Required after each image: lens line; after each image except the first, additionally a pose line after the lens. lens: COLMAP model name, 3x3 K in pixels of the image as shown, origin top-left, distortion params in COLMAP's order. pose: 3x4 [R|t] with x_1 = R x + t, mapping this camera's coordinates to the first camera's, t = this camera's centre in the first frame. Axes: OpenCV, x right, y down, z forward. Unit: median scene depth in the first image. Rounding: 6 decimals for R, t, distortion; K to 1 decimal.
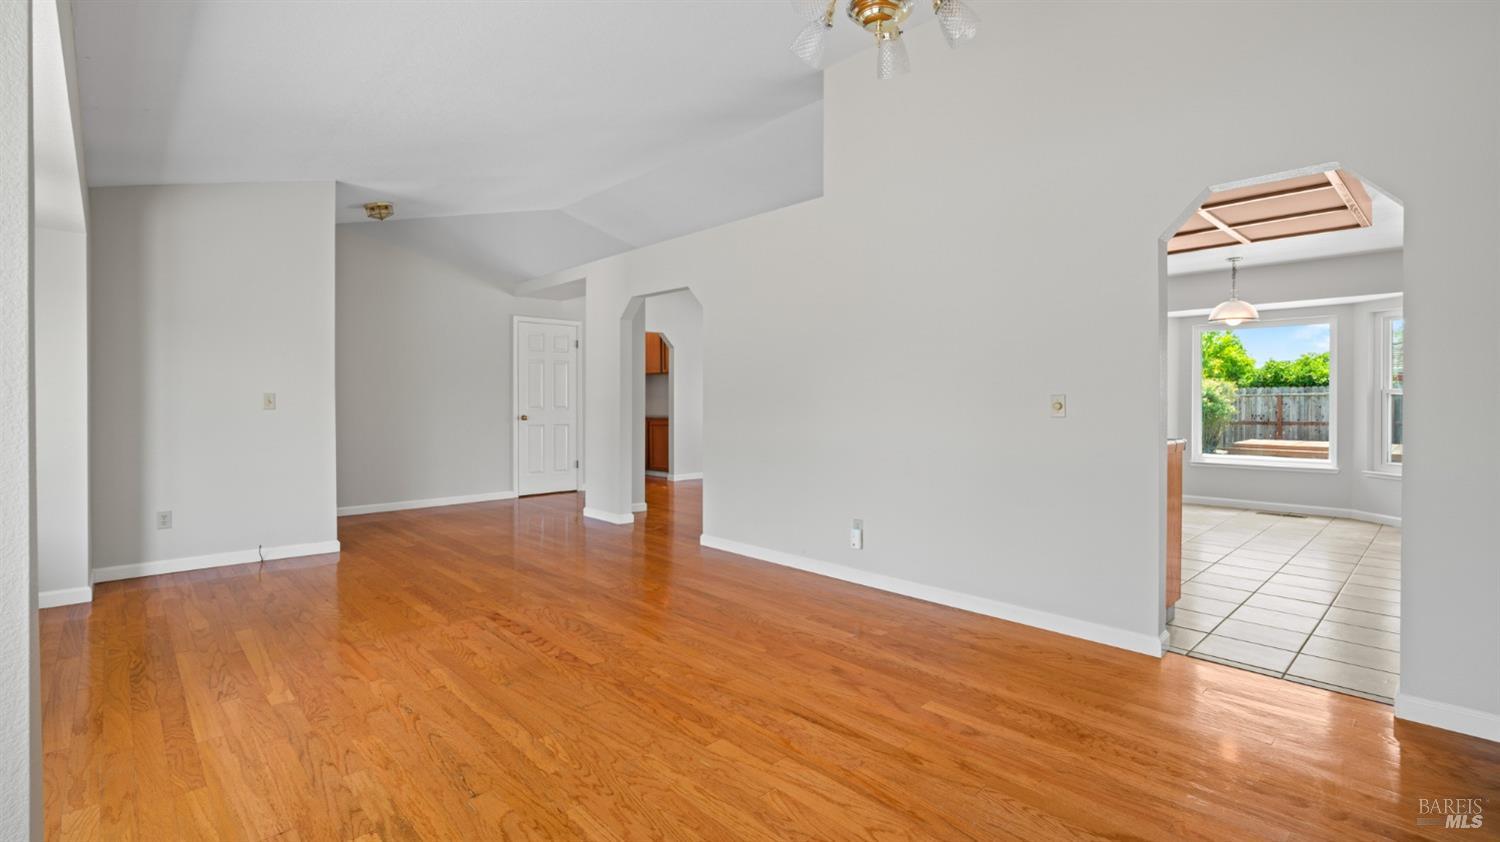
lens RADIAL K [[673.4, 0, 744.4], [0, 673.4, 404.9], [0, 0, 1]] dist [-0.000506, 0.001924]
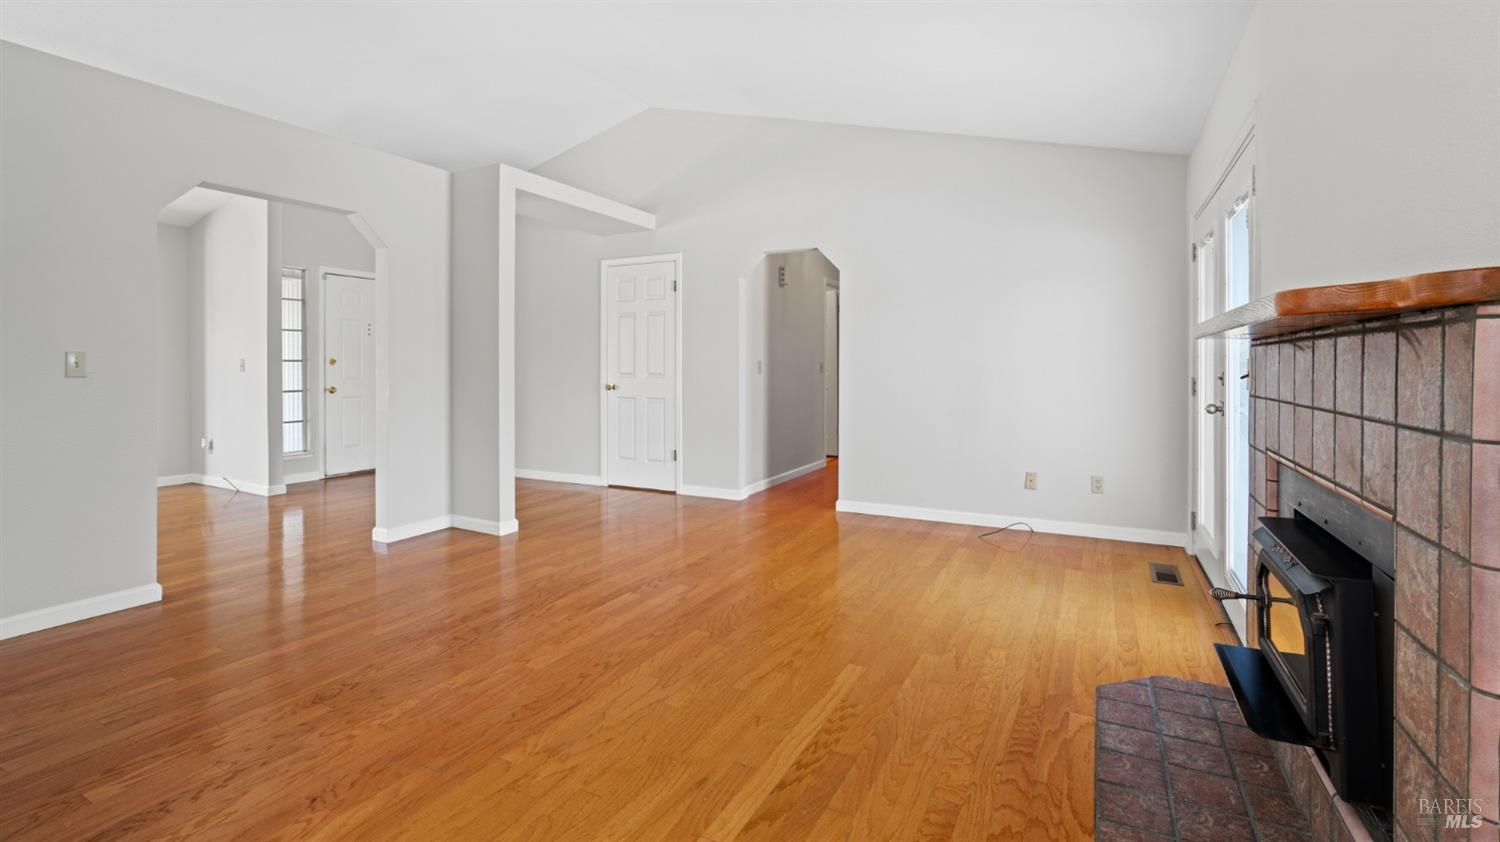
lens RADIAL K [[673.4, 0, 749.5], [0, 673.4, 406.0], [0, 0, 1]] dist [-0.000506, 0.001924]
pose [[0.334334, 0.055634, -0.940811, 0.747077], [-0.009218, 0.998401, 0.055764, -0.008317], [0.942409, -0.009972, 0.334313, 1.399859]]
